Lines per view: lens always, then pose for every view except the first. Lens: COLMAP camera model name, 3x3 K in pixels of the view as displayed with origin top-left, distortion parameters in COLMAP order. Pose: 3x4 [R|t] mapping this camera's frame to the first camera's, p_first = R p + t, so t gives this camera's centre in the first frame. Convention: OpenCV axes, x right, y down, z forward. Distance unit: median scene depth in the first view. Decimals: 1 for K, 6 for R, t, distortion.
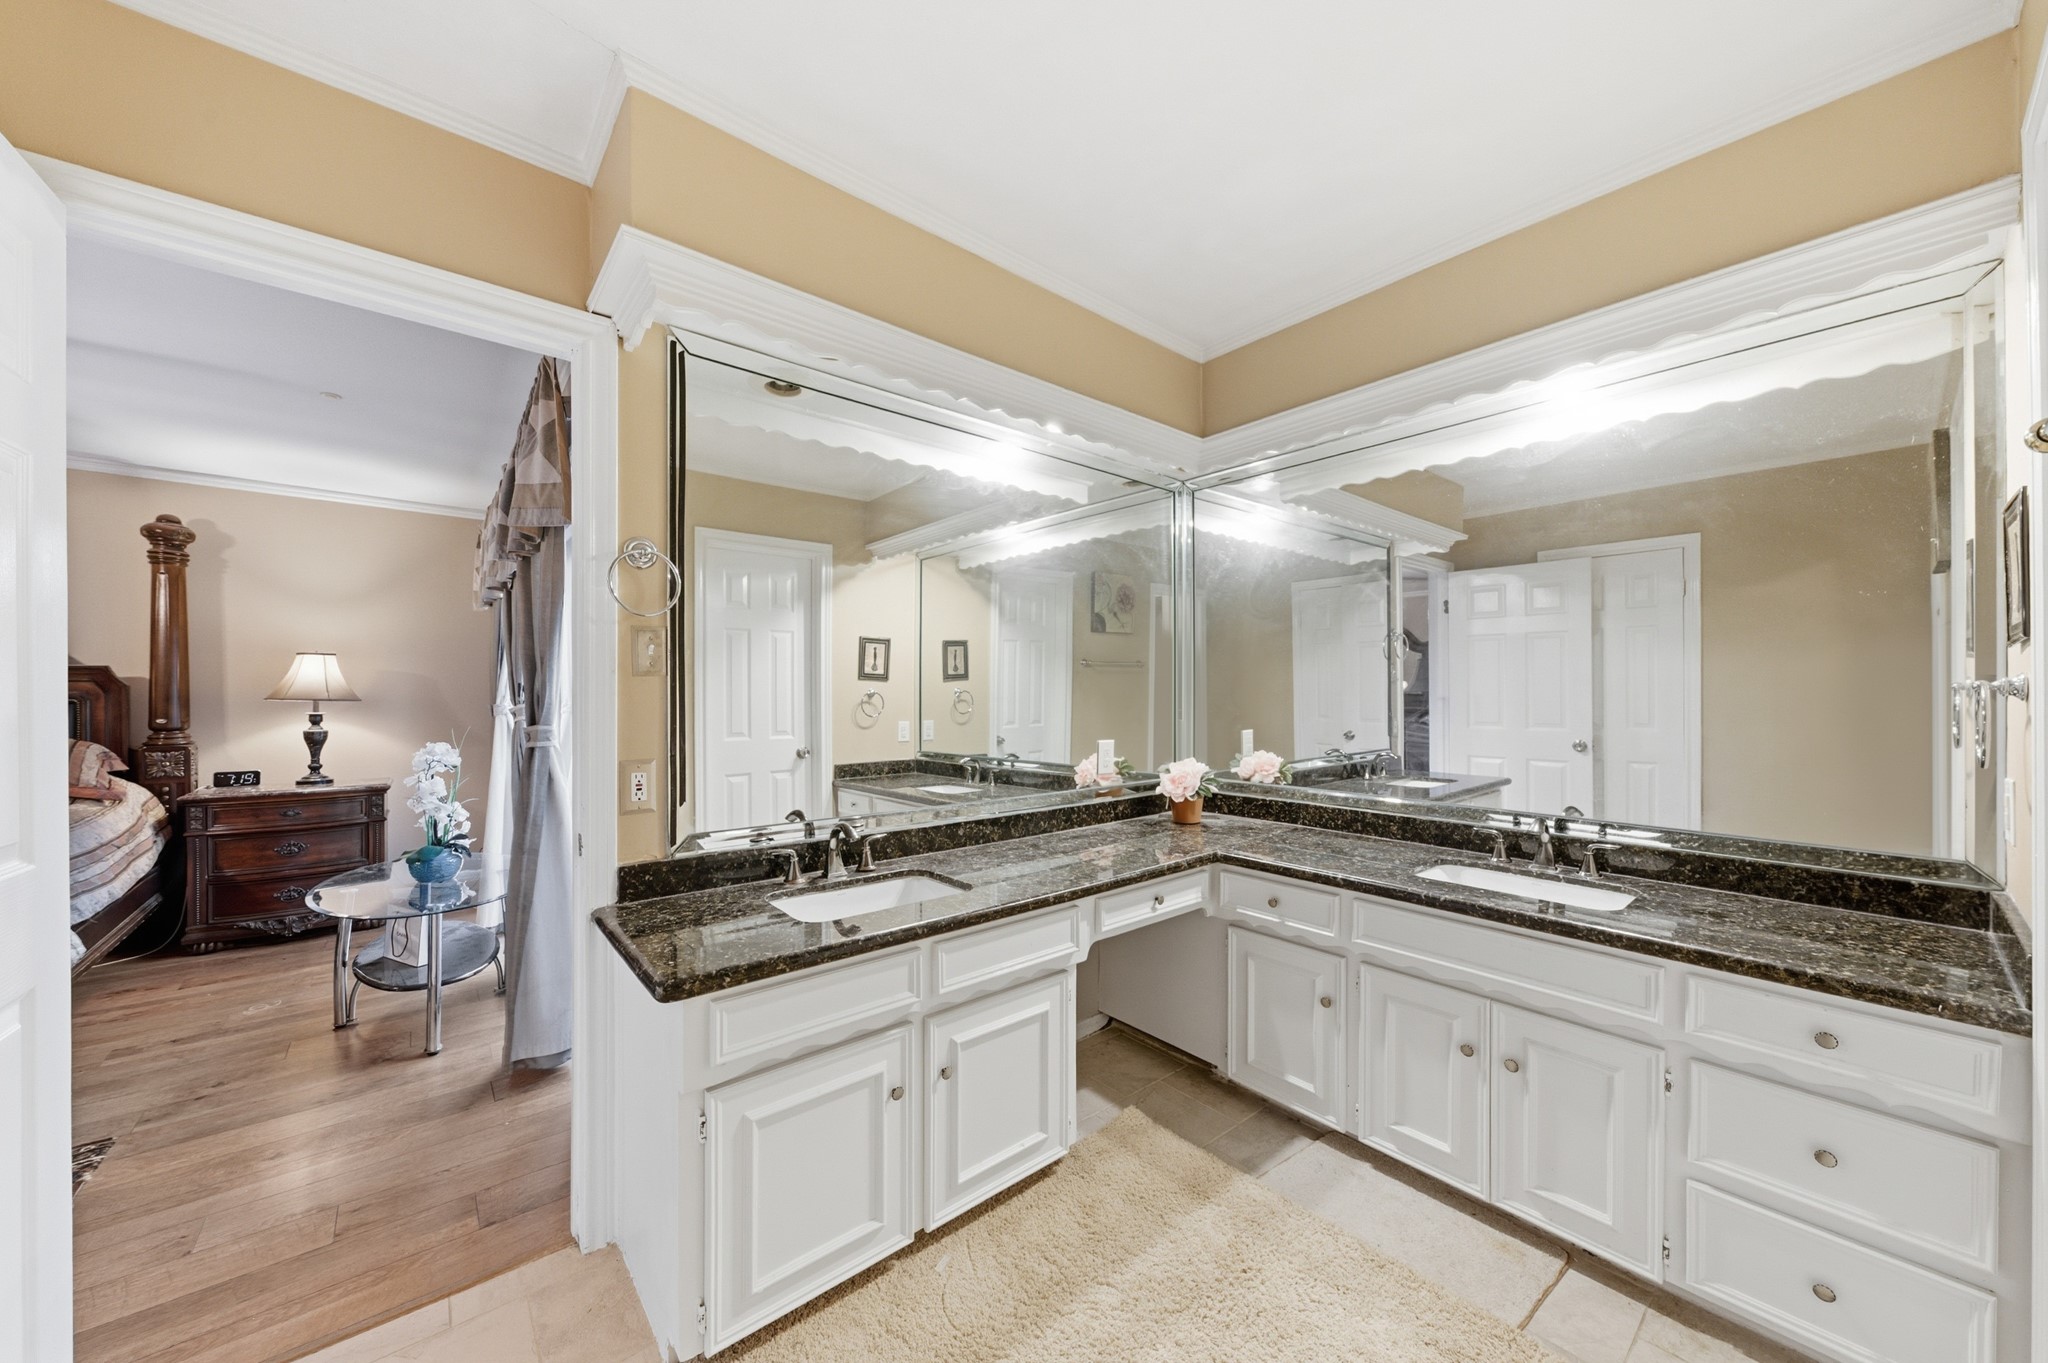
lens RADIAL K [[731.9, 0, 1038.0], [0, 731.9, 691.6], [0, 0, 1]] dist [-0.001022, -0.000127]
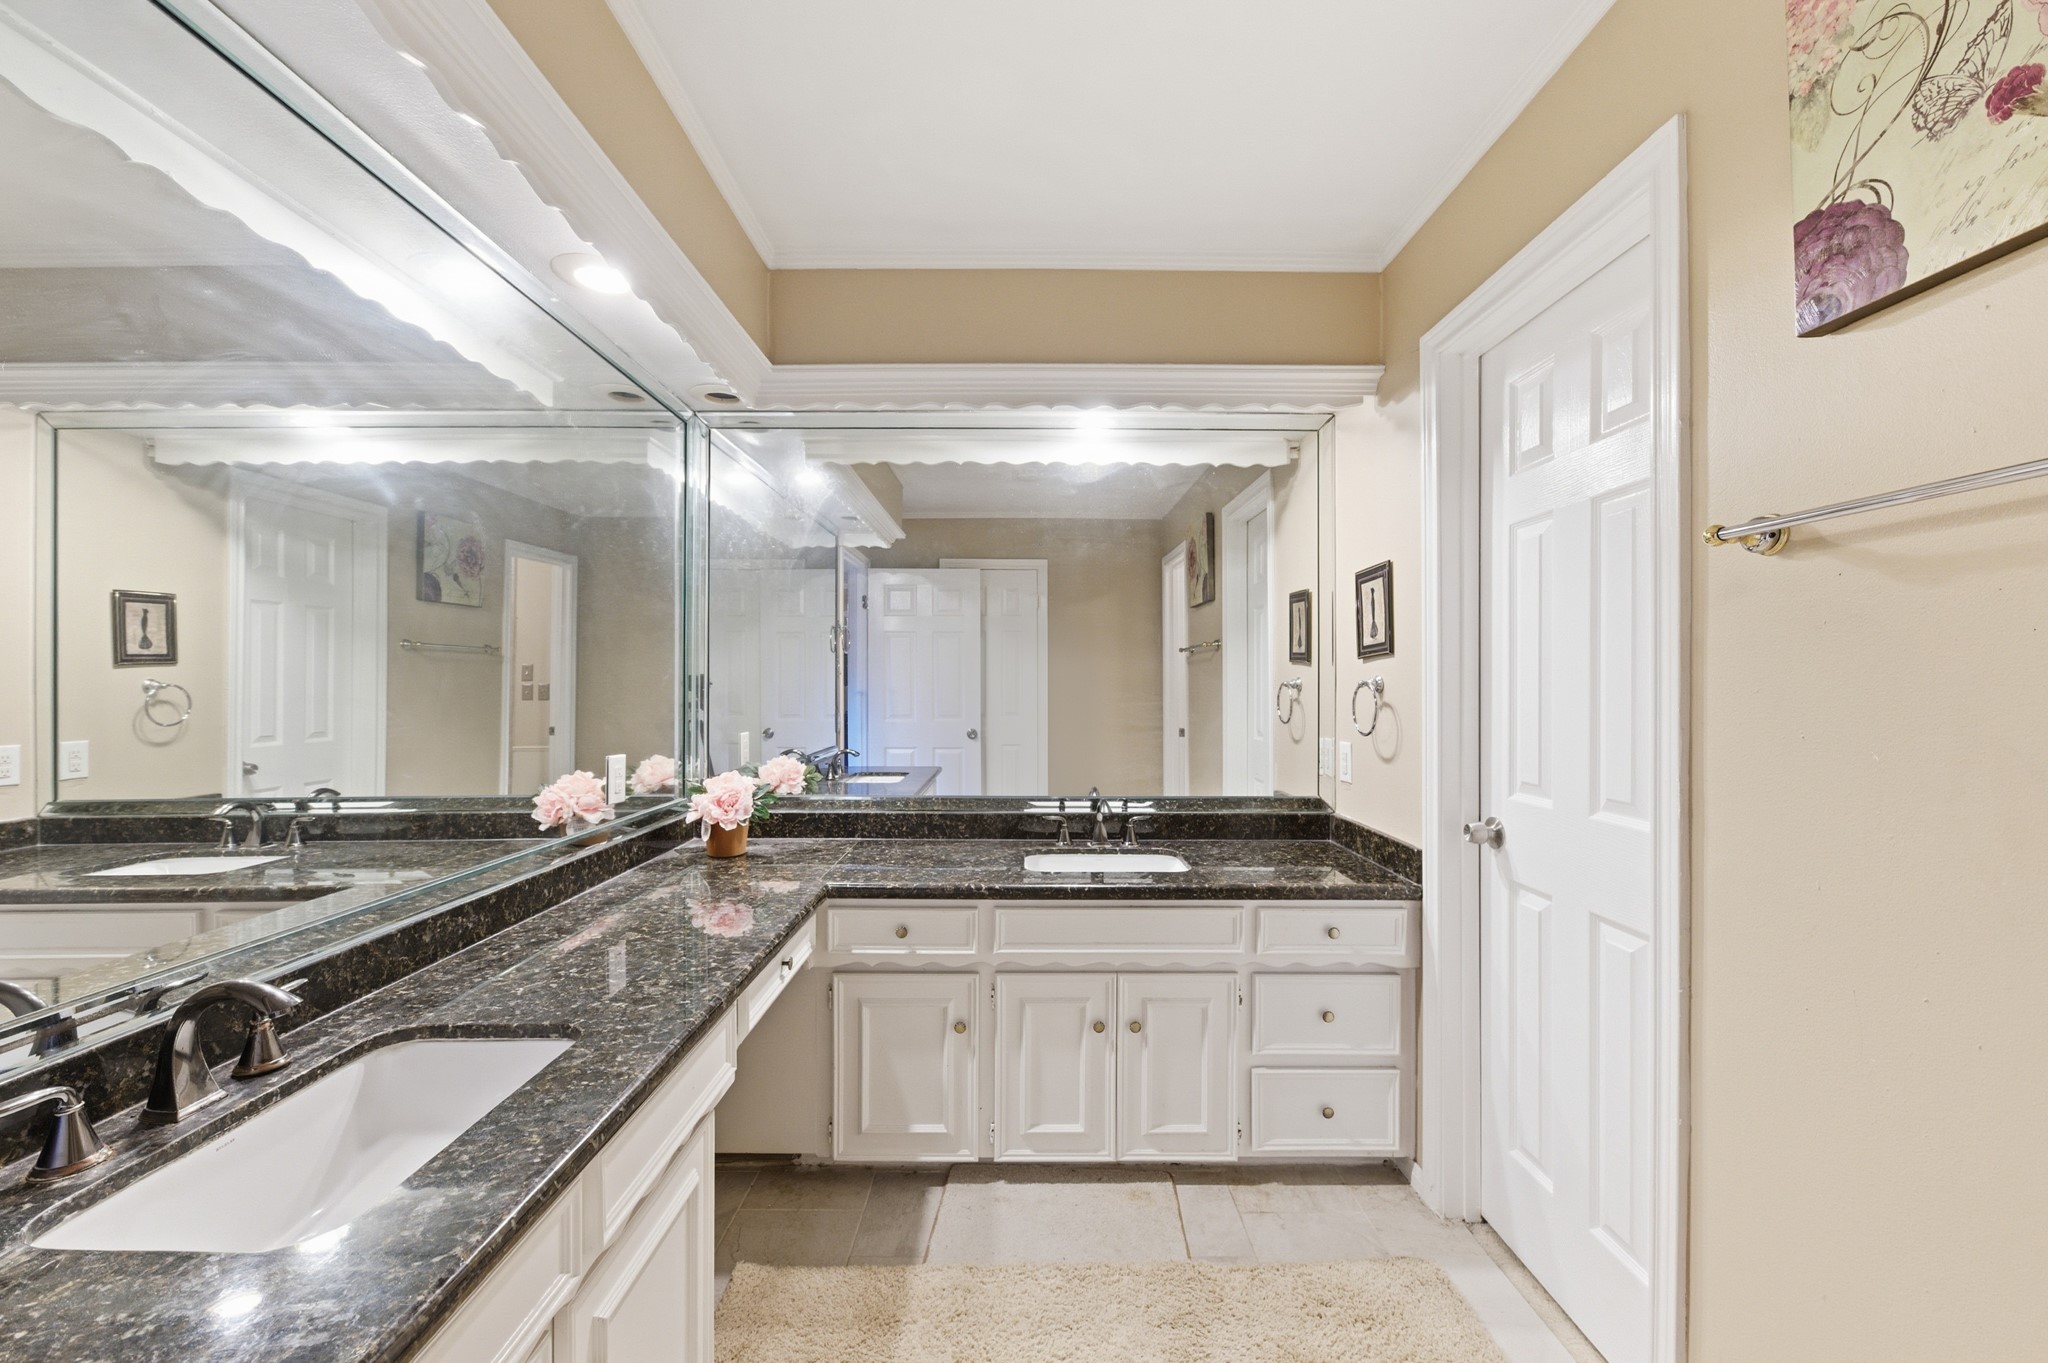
lens RADIAL K [[779.3, 0, 1024.0], [0, 779.3, 681.5], [0, 0, 1]] dist [-0.023980, 0.006982]
pose [[0.648611, 0.005207, 0.761102, -0.267183], [-0.001149, 0.999982, -0.005863, -0.000114], [-0.761119, 0.002928, 0.648606, 0.287182]]
